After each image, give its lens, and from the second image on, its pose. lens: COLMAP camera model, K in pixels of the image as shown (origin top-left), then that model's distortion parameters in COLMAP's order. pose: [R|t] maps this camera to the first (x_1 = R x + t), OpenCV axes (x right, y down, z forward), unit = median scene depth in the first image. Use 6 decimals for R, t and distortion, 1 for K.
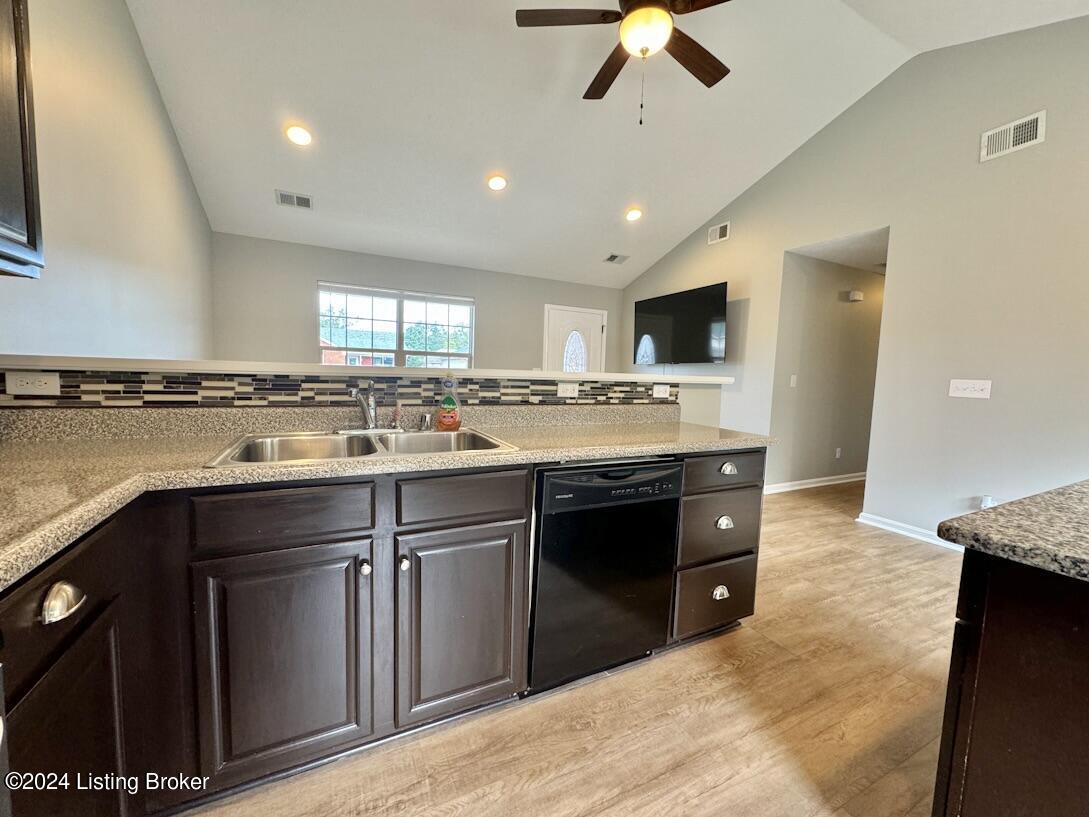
lens RADIAL K [[431.7, 0, 544.5], [0, 431.7, 408.5], [0, 0, 1]] dist [0.000264, 0.000039]
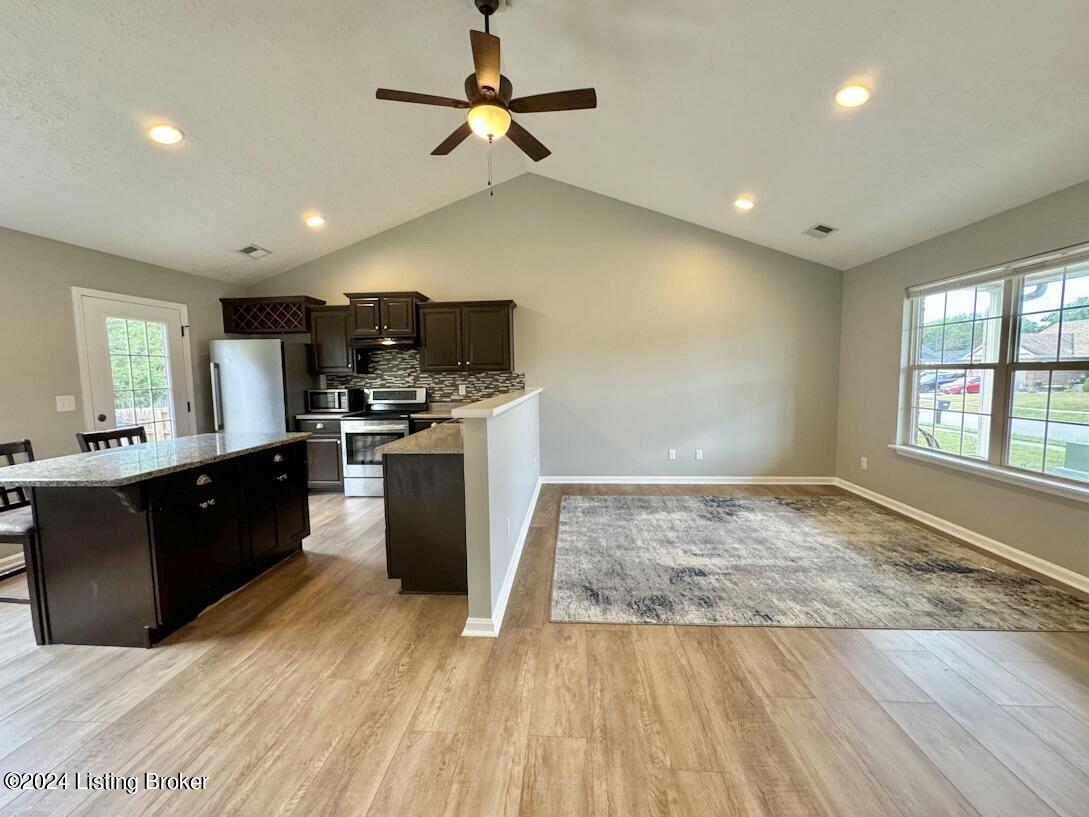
lens RADIAL K [[431.7, 0, 544.5], [0, 431.7, 408.5], [0, 0, 1]] dist [0.000264, 0.000039]
pose [[-0.503943, 0.044882, -0.862570, 0.975368], [-0.076991, 0.992340, 0.096616, -0.154079], [0.860298, 0.115099, -0.496627, 1.437232]]
